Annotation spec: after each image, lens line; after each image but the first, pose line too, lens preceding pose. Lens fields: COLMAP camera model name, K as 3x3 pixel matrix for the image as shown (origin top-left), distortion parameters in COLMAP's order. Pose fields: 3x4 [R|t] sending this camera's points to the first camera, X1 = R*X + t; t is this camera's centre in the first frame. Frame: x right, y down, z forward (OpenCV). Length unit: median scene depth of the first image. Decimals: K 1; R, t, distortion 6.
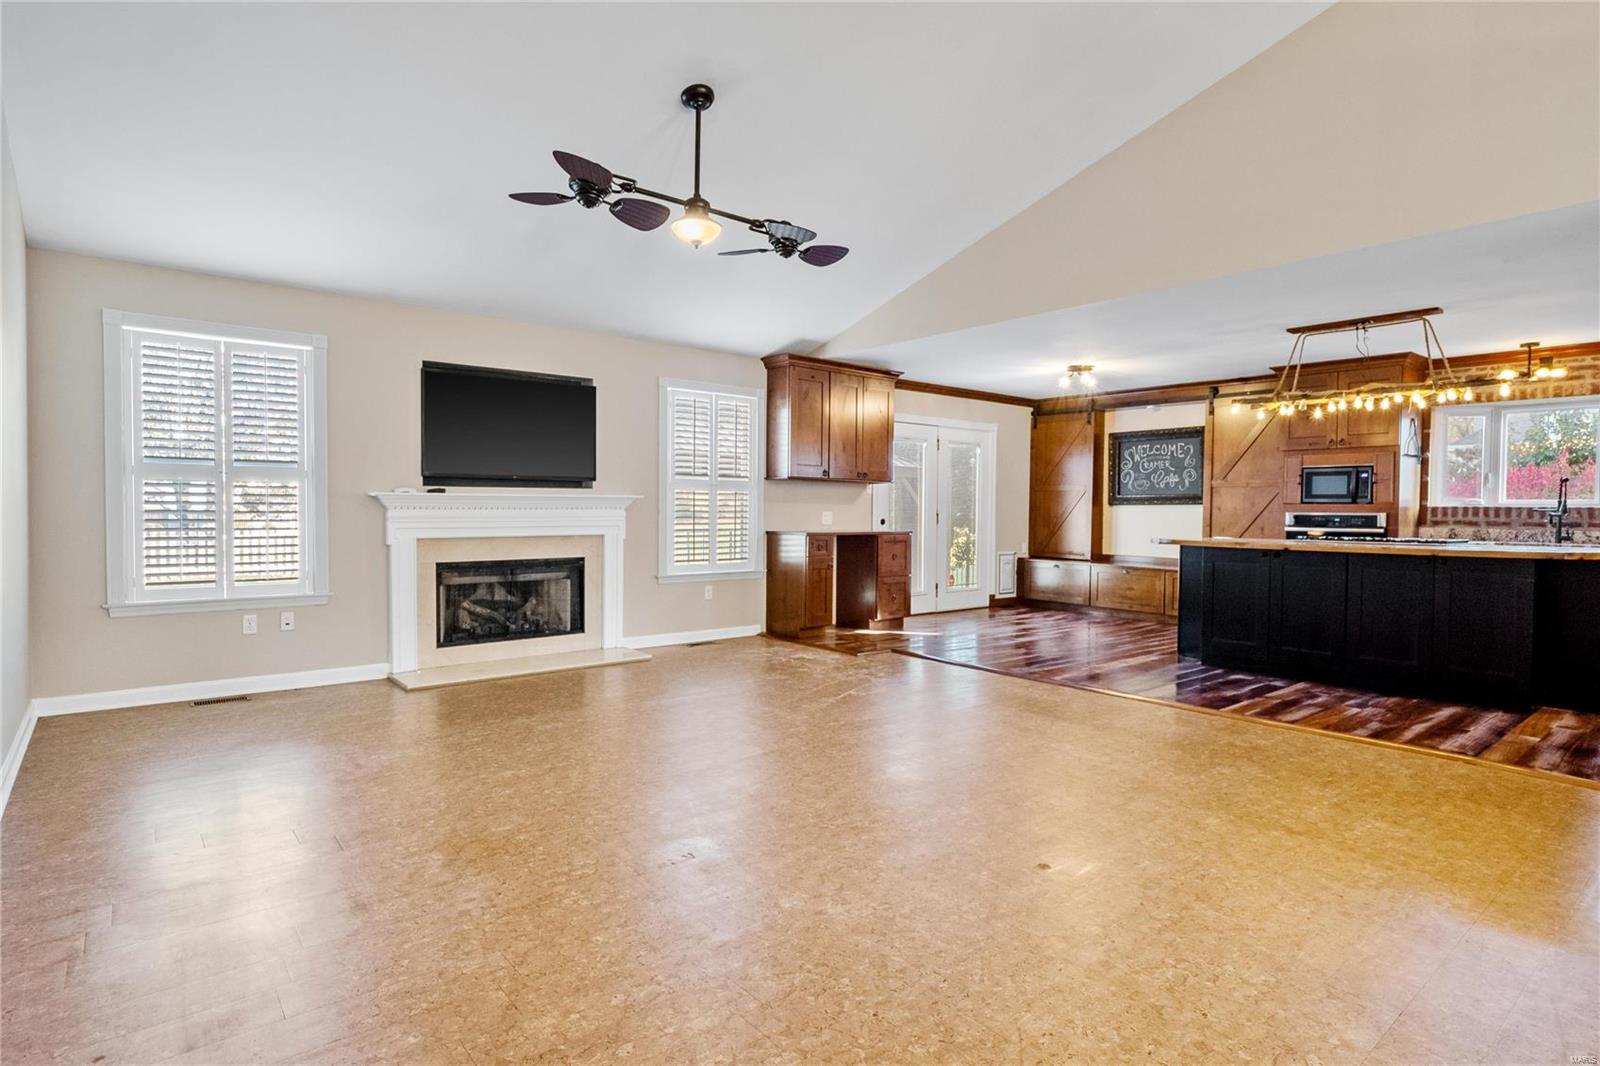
lens RADIAL K [[828.0, 0, 797.4], [0, 828.0, 529.5], [0, 0, 1]] dist [-0.001099, -0.004238]
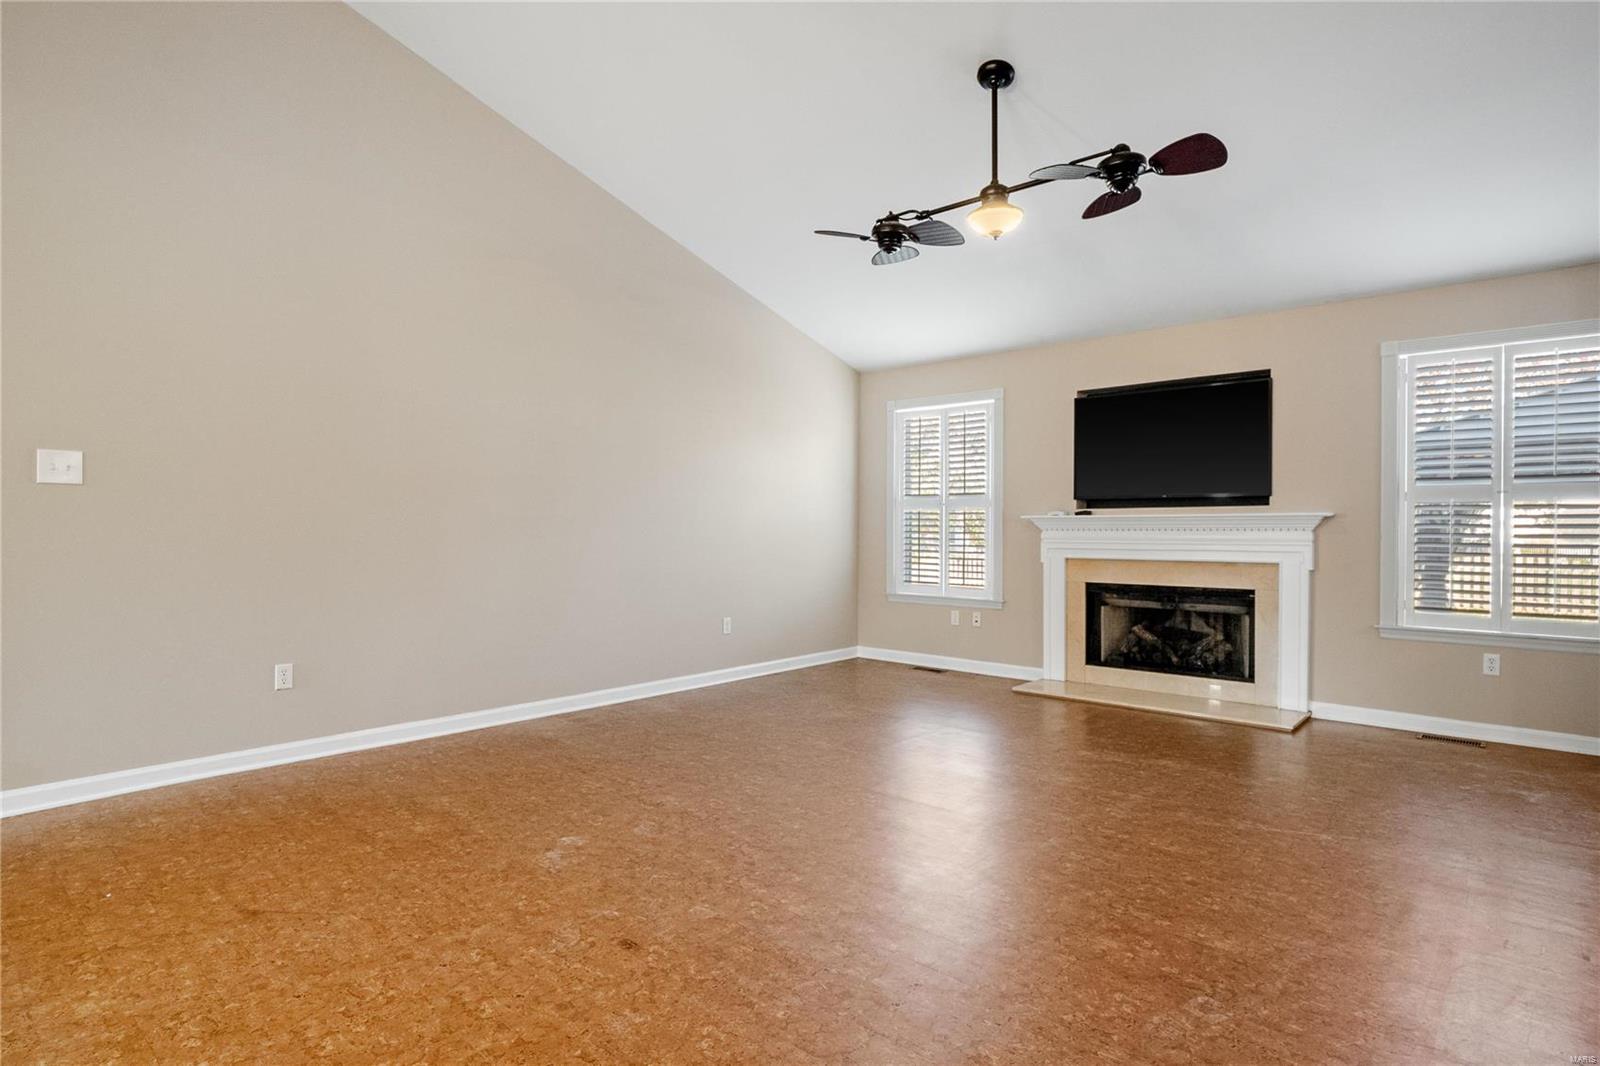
lens RADIAL K [[828.0, 0, 795.3], [0, 828.0, 535.4], [0, 0, 1]] dist [-0.001099, -0.004238]
pose [[0.153240, 0.003232, -0.988184, 0.444881], [-0.027285, 0.999627, -0.000962, -0.006535], [0.987812, 0.027110, 0.153271, 0.393837]]
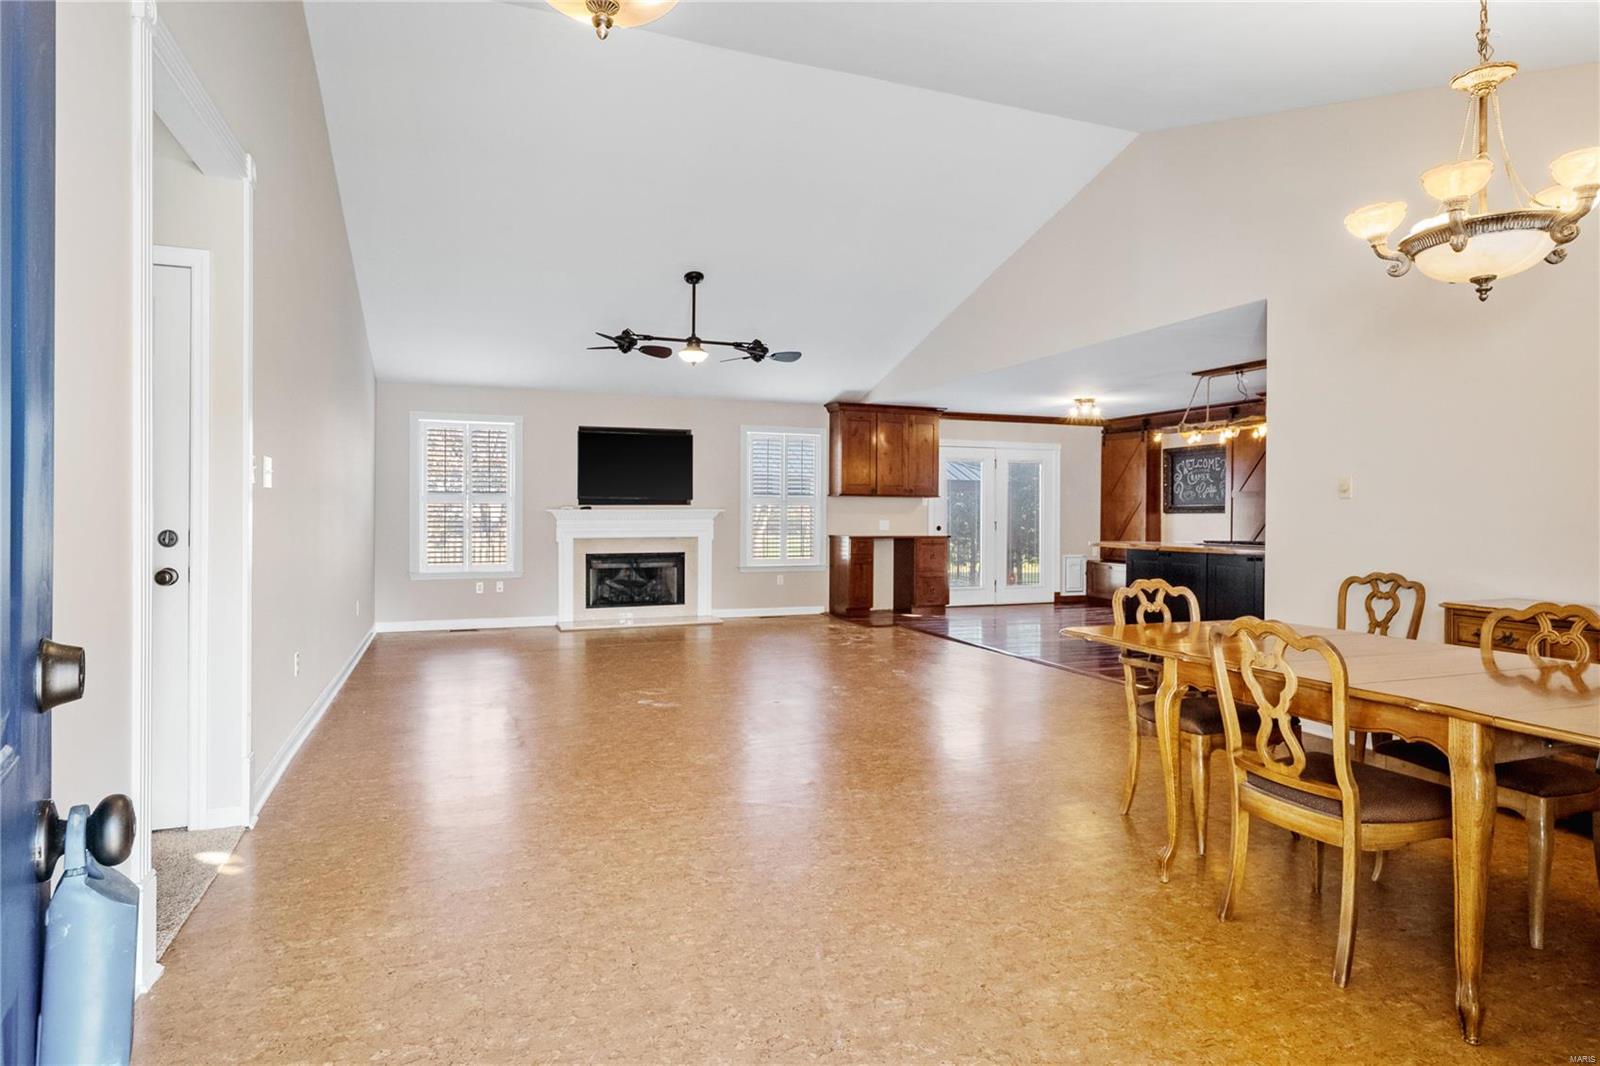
lens RADIAL K [[880.3, 0, 790.9], [0, 880.3, 522.5], [0, 0, 1]] dist [0.014714, 0.001102]
pose [[0.947728, -0.000278, -0.319080, 0.384755], [-0.004699, 0.999879, -0.014828, 0.003007], [0.319046, 0.015552, 0.947612, -0.381261]]
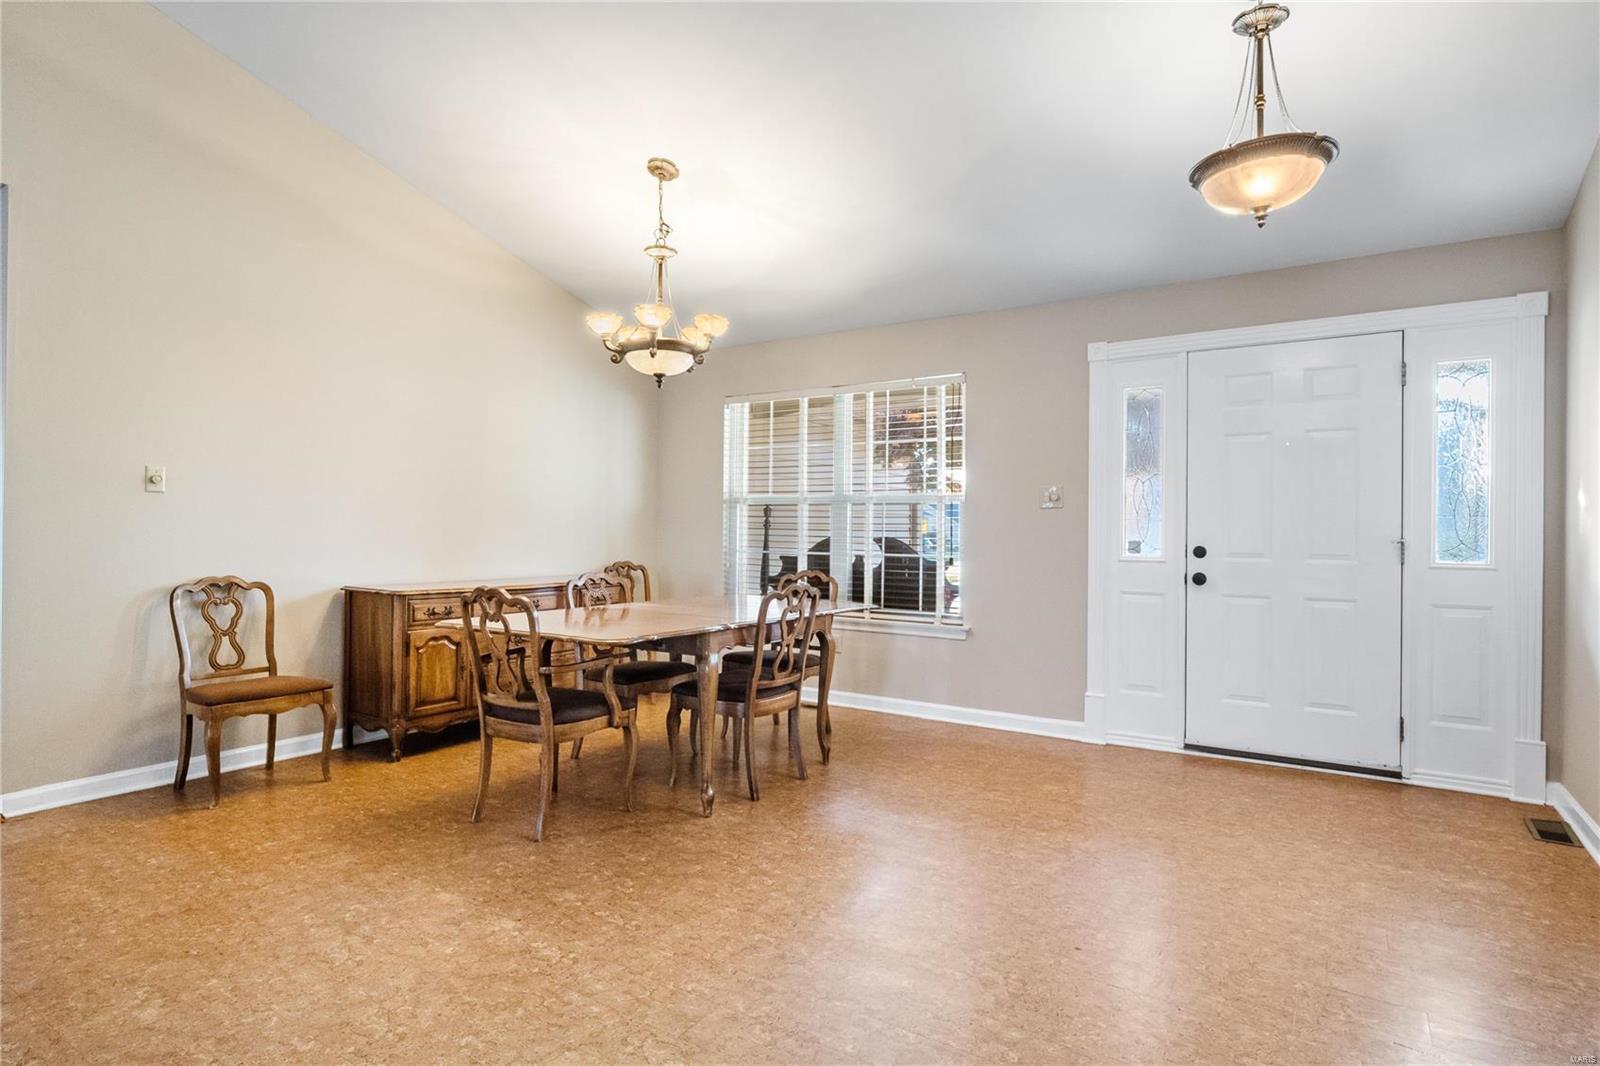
lens RADIAL K [[828.0, 0, 803.5], [0, 828.0, 517.8], [0, 0, 1]] dist [-0.001099, -0.004238]
pose [[-0.302579, 0.002556, 0.953121, -0.068709], [0.012104, 0.999926, 0.001161, -0.007490], [-0.953047, 0.011888, -0.302588, 0.179783]]
